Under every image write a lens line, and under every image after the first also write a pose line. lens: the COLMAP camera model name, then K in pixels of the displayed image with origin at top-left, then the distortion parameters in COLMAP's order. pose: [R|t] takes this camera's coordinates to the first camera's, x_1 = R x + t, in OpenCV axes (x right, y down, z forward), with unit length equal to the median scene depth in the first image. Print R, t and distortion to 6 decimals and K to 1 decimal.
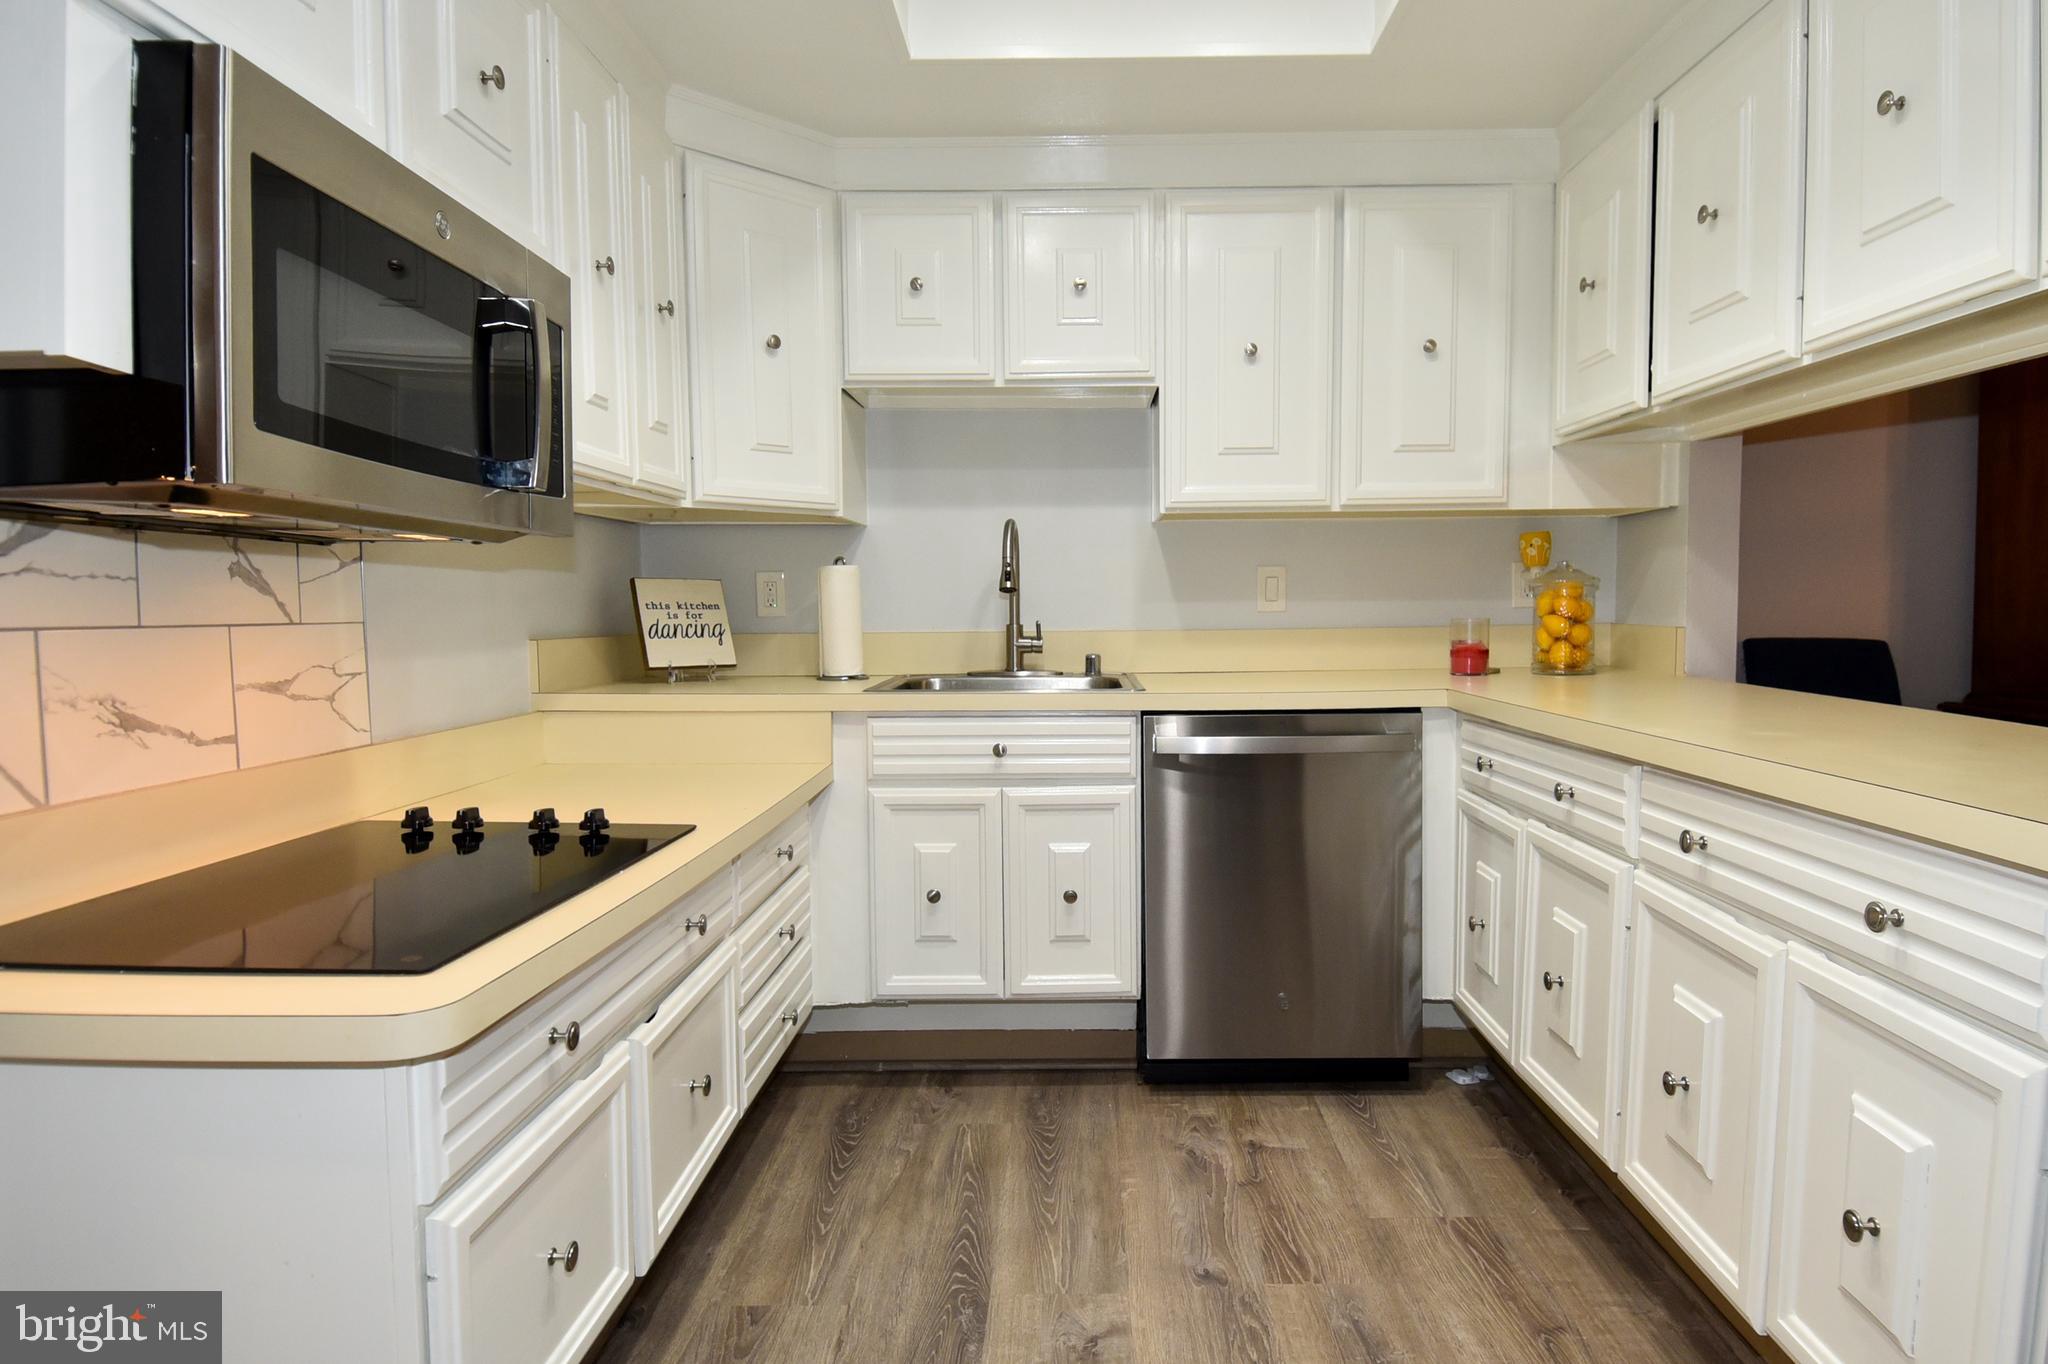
lens RADIAL K [[1101.2, 0, 1073.7], [0, 1101.2, 676.4], [0, 0, 1]] dist [0.046494, -0.047411]
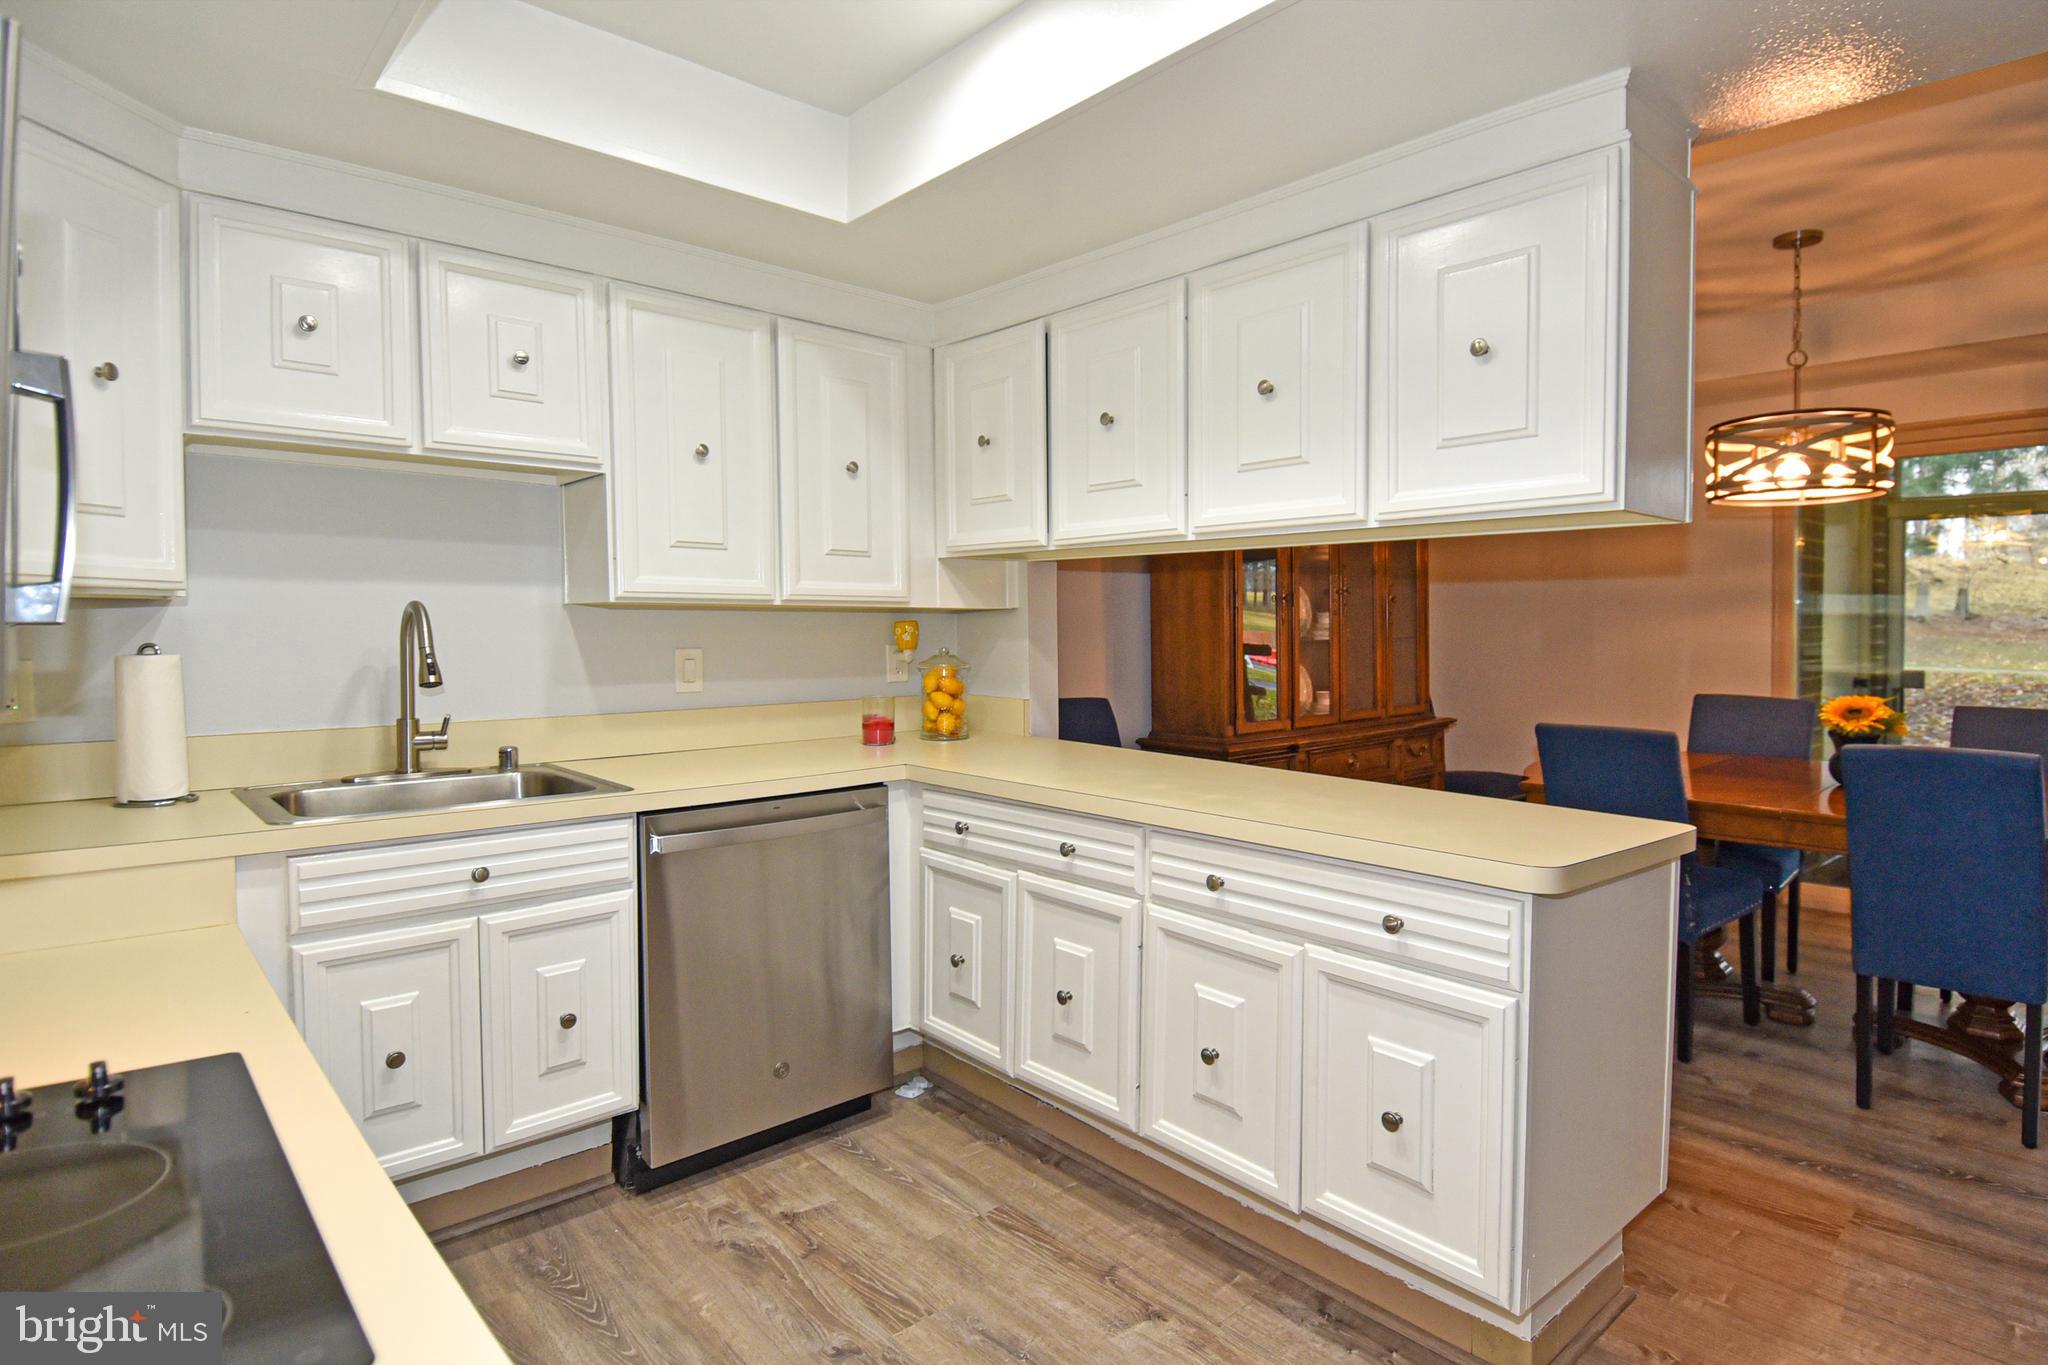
lens RADIAL K [[1029.4, 0, 1017.9], [0, 1029.4, 670.0], [0, 0, 1]] dist [0.054601, -0.056225]
pose [[0.759180, -0.022696, 0.650485, -0.274194], [0.044009, 0.998895, -0.016511, -0.062981], [-0.649392, 0.041163, 0.759339, 0.076078]]
